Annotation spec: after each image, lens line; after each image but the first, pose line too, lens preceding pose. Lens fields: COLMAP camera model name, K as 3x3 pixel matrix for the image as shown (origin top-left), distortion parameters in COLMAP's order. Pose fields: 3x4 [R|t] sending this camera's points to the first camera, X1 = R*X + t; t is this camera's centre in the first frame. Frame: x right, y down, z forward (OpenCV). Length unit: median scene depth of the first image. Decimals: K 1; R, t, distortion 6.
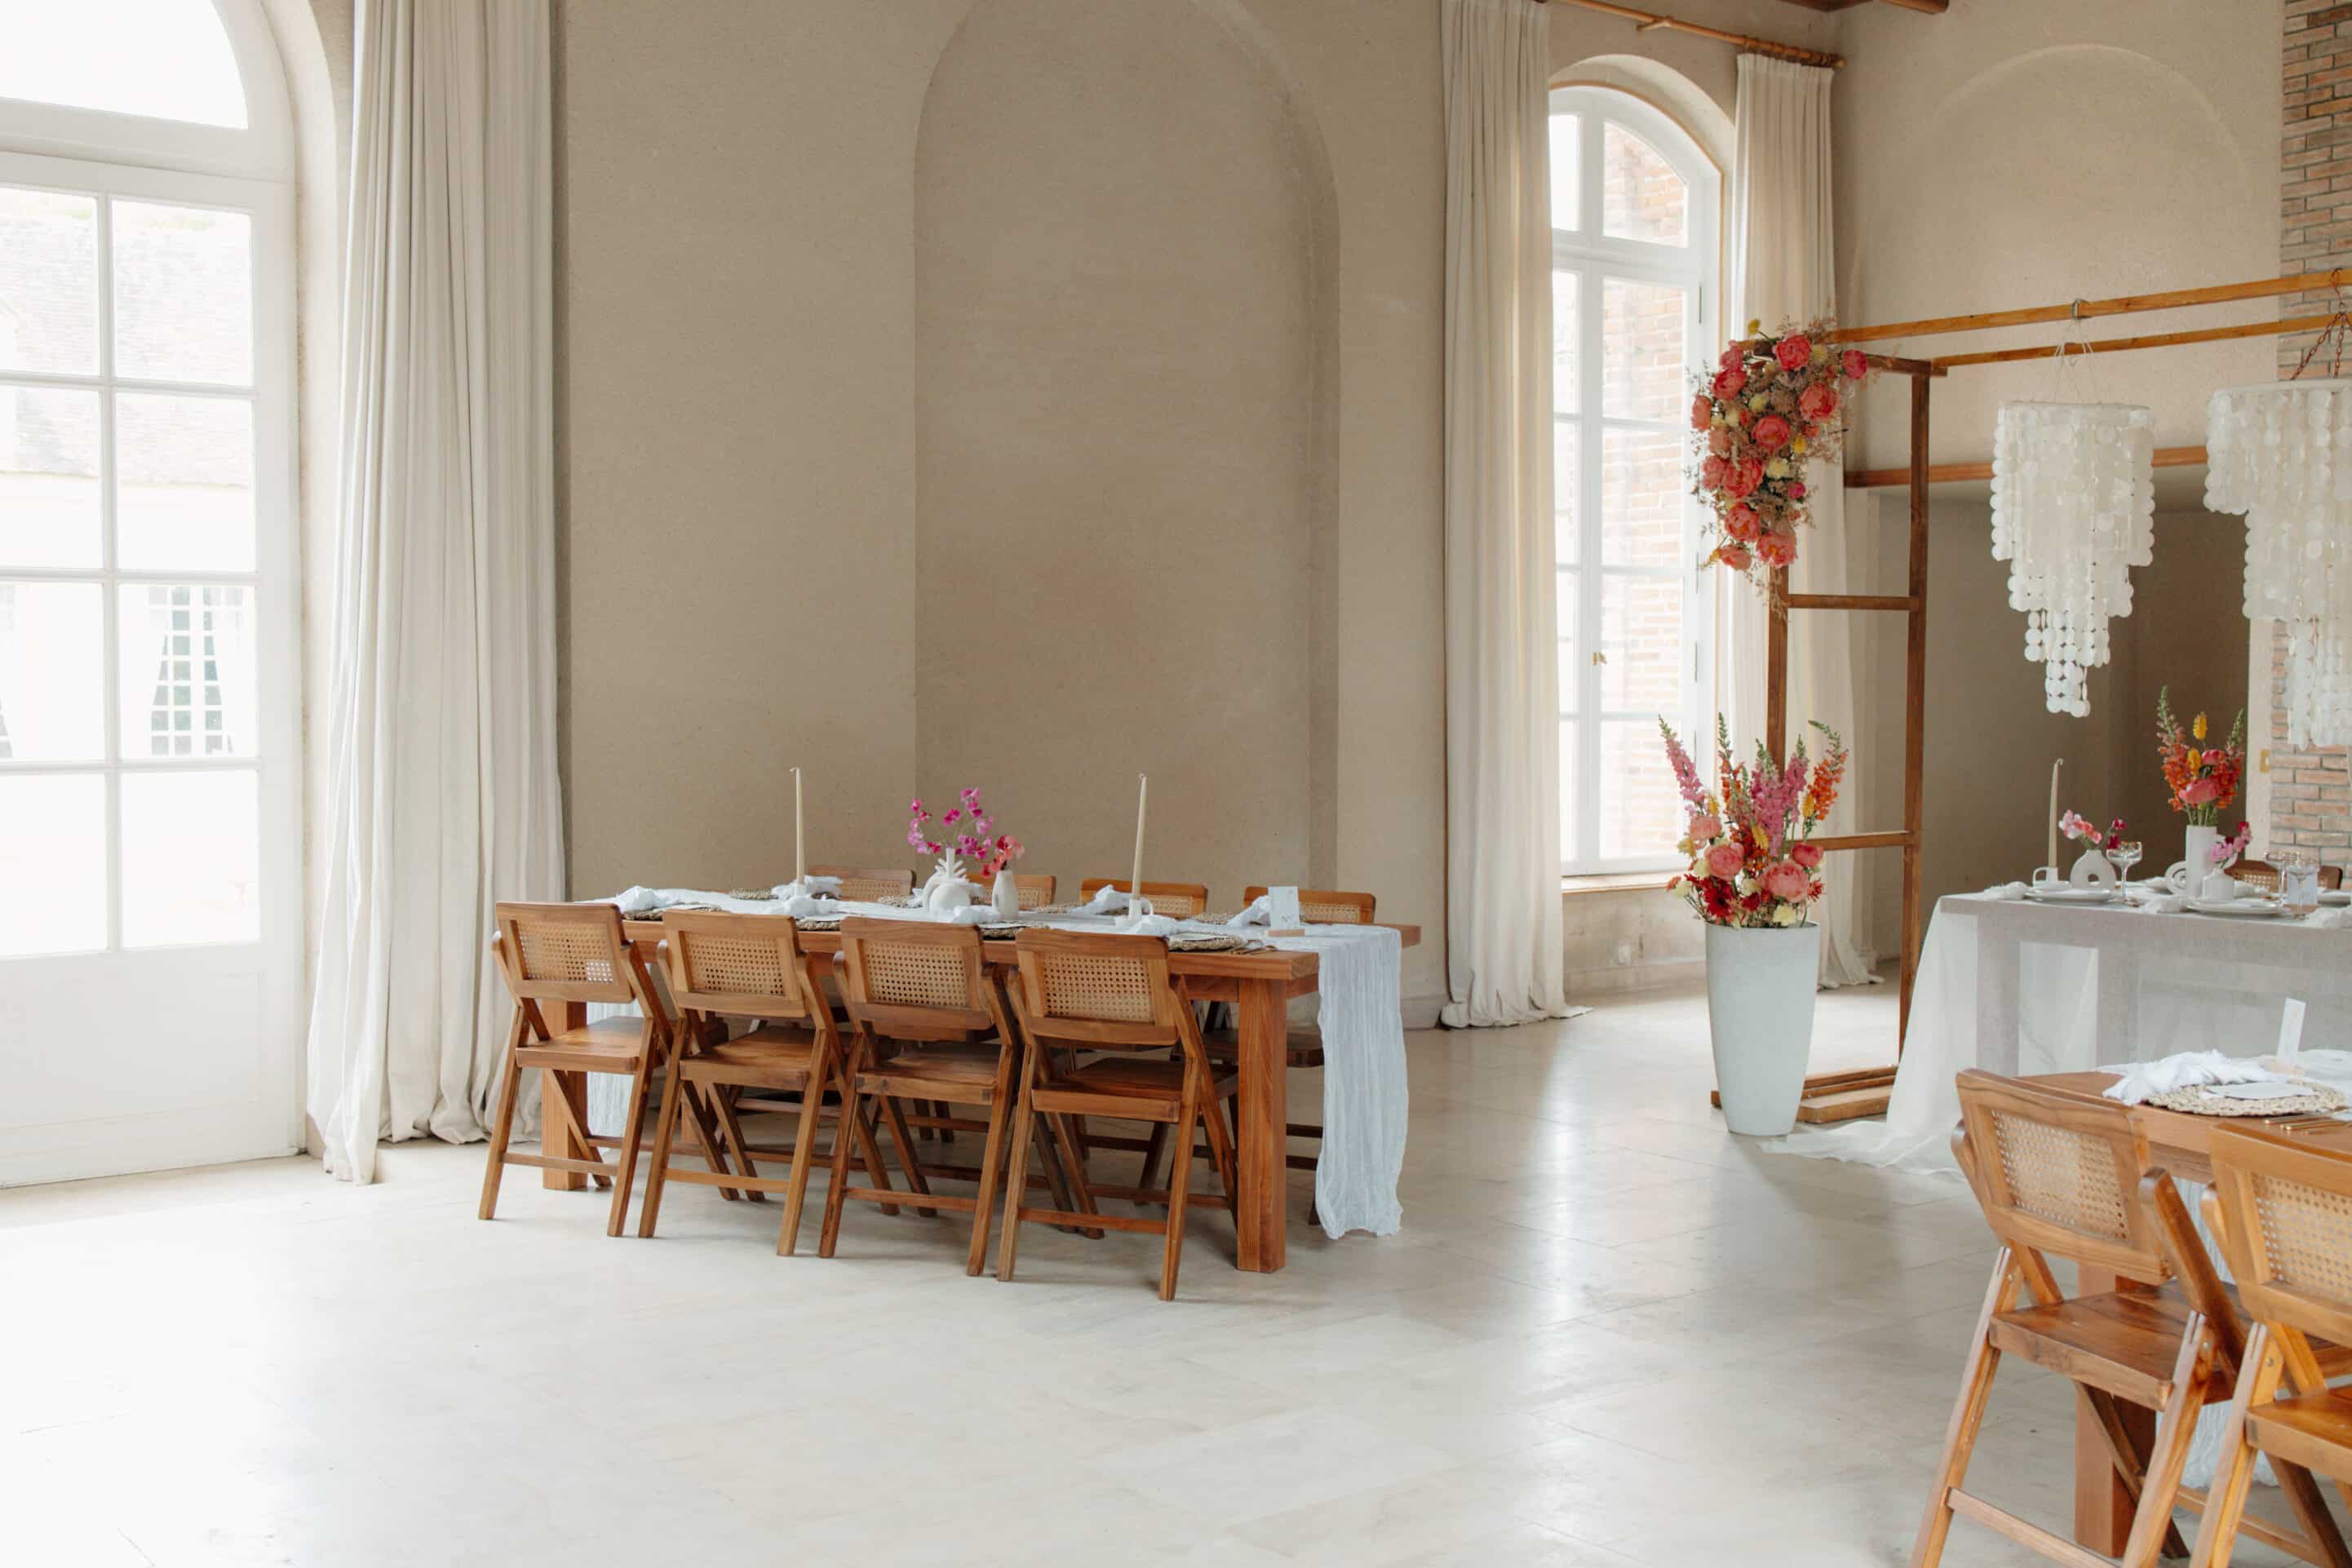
lens RADIAL K [[2481.2, 0, 1176.0], [0, 2481.2, 784.0], [0, 0, 1]] dist [-0.002081, -0.008343]
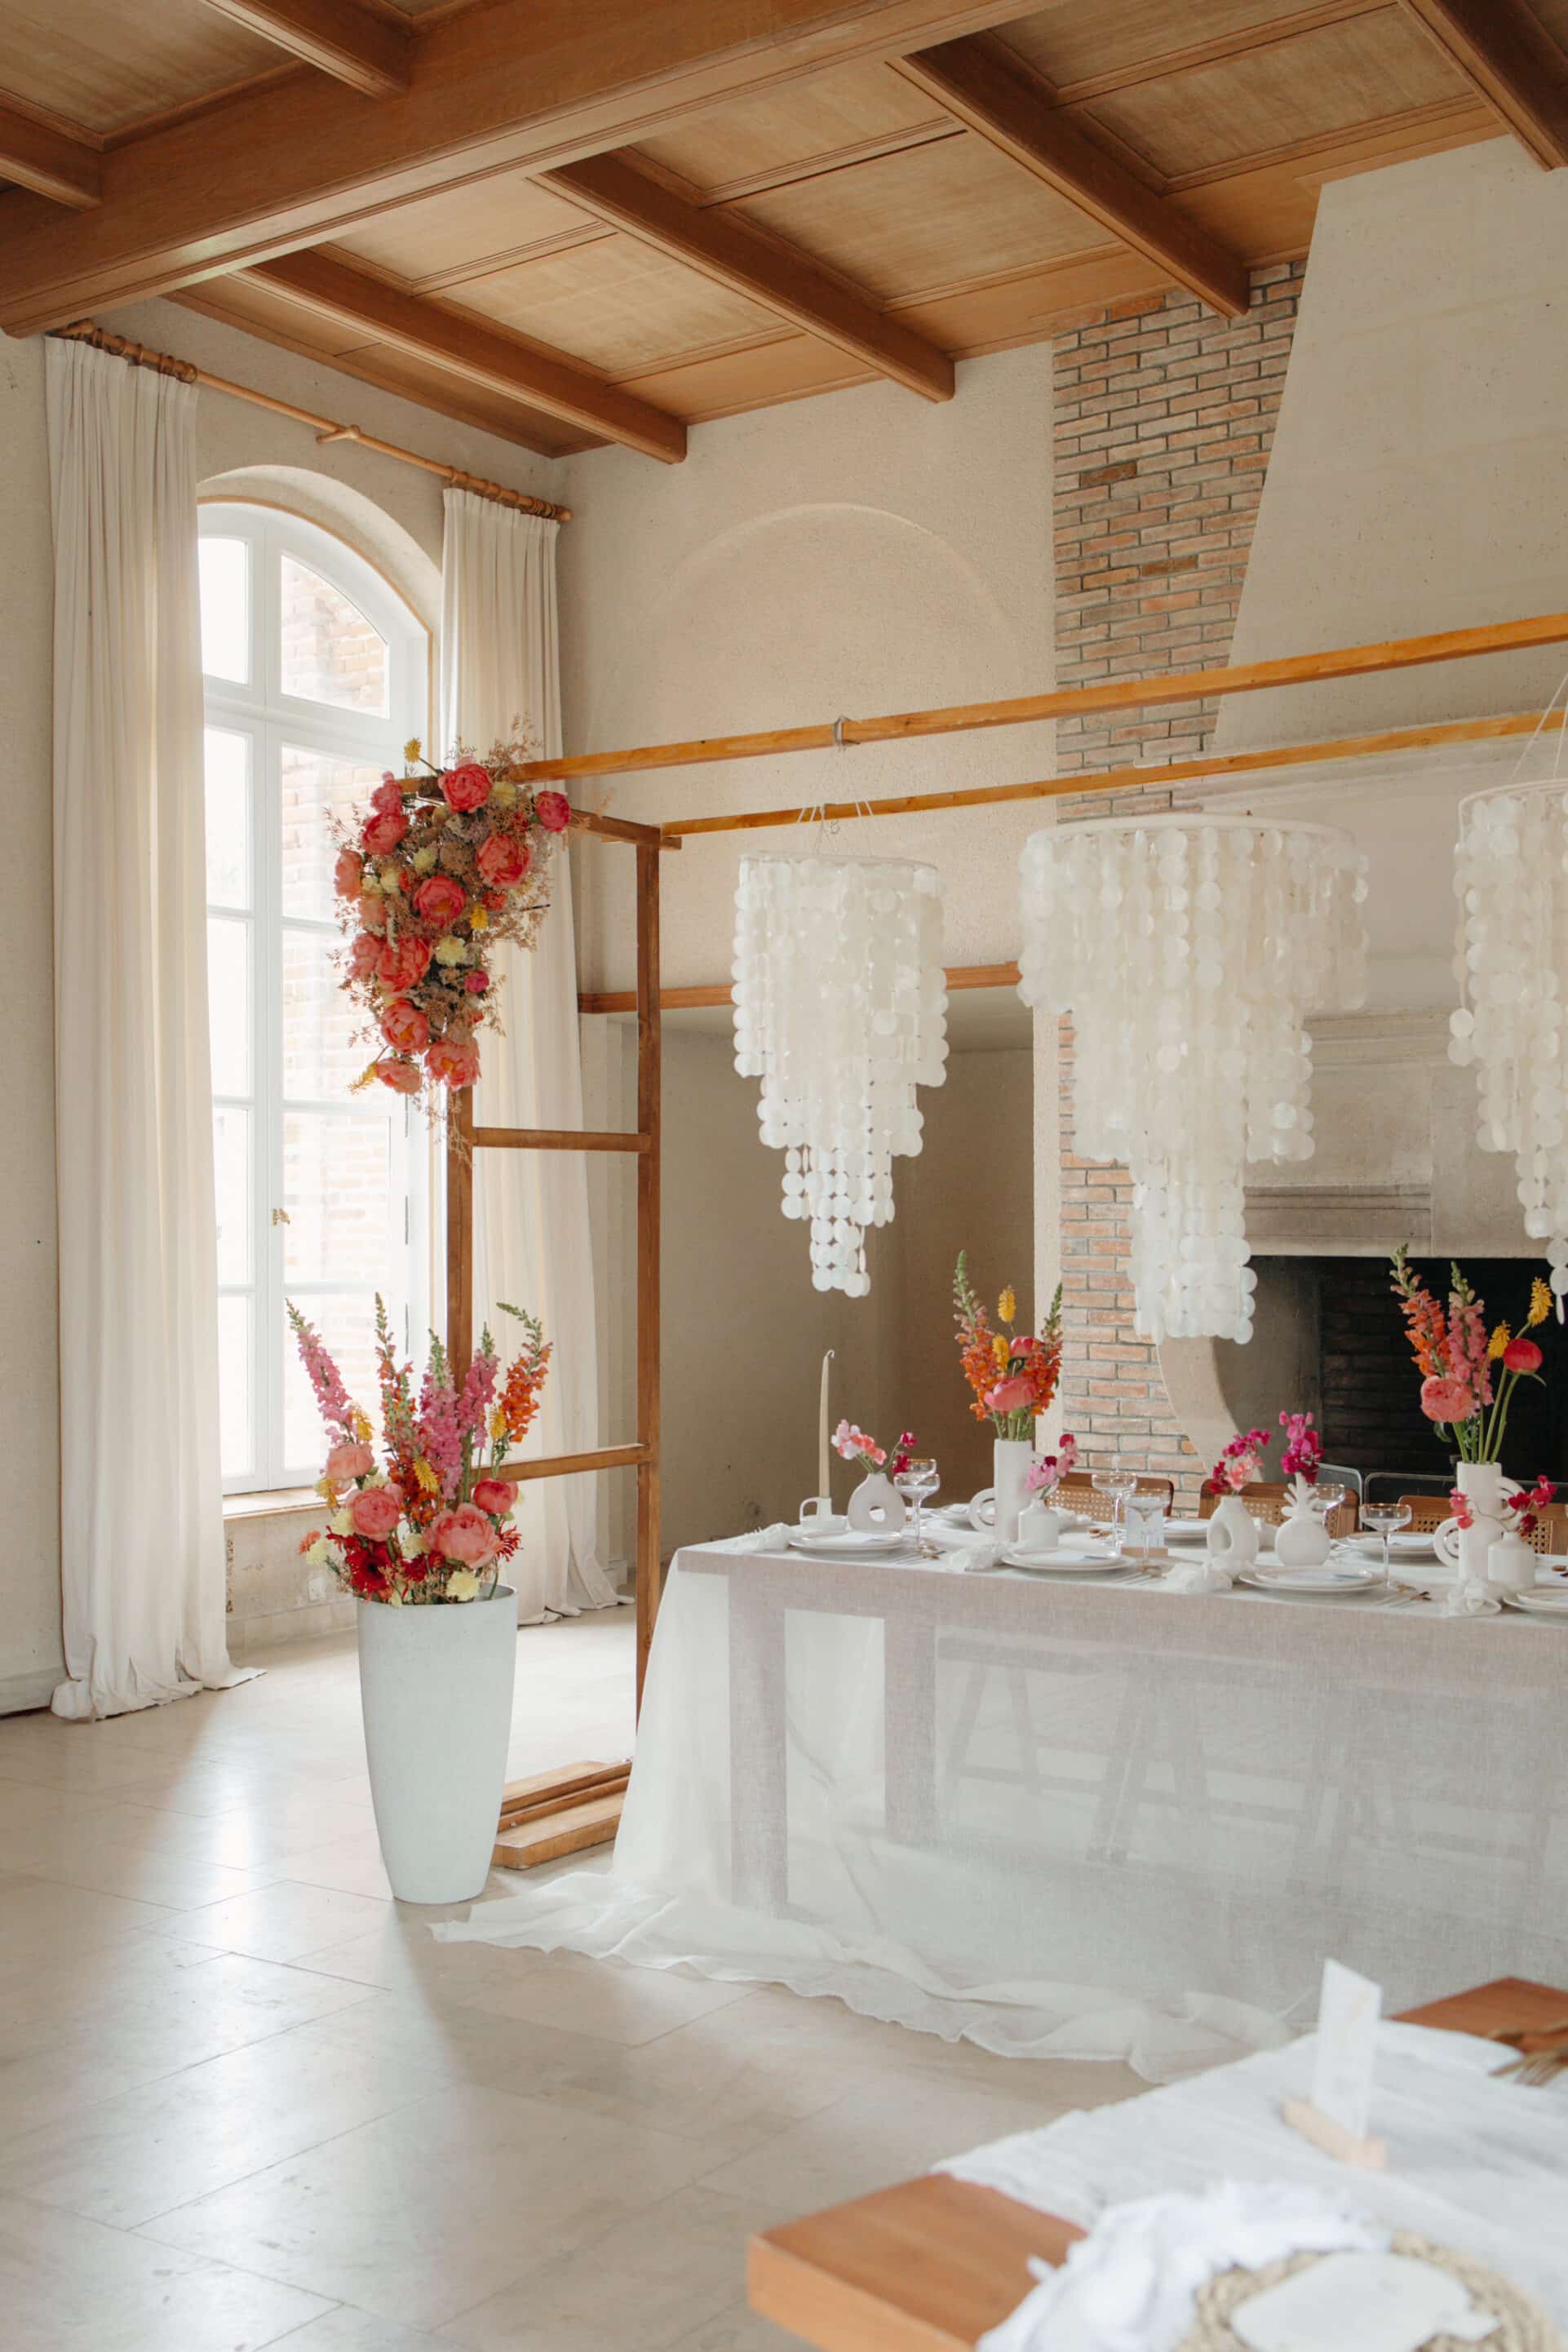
lens RADIAL K [[2414.1, 0, 775.3], [0, 2414.1, 1102.2], [0, 0, 1]] dist [0.094829, 0.002476]
pose [[0.948188, 0.011123, 0.317515, 0.108803], [0.019811, 0.995372, -0.094028, -0.016016], [-0.317091, 0.095447, 0.943580, 0.311593]]
